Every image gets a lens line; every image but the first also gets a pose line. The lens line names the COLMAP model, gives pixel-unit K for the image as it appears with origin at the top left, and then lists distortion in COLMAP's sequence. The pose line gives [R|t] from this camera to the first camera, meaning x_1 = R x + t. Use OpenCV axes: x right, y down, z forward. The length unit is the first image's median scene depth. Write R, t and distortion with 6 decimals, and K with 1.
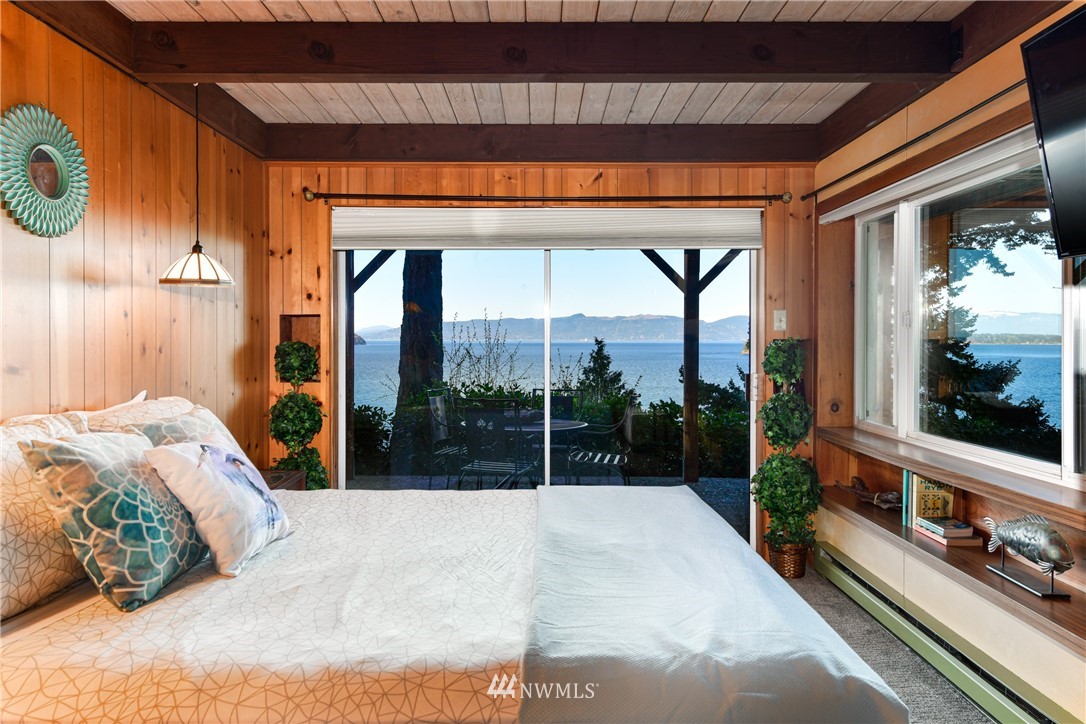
lens RADIAL K [[669.2, 0, 540.0], [0, 669.2, 352.2], [0, 0, 1]] dist [-0.002378, -0.000464]
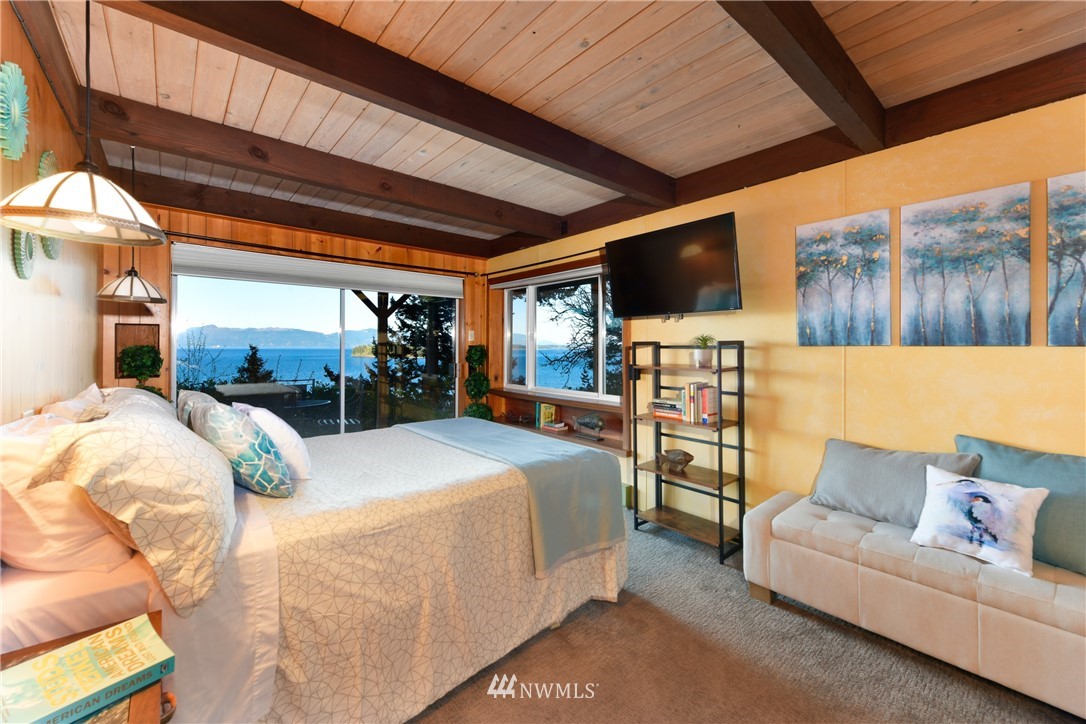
lens RADIAL K [[433.5, 0, 548.6], [0, 433.5, 359.6], [0, 0, 1]] dist [-0.011971, -0.000377]
pose [[0.749861, -0.015124, 0.661422, -0.328165], [0.007987, 0.999873, 0.013808, 0.006267], [-0.661547, -0.005072, 0.749887, -0.113061]]
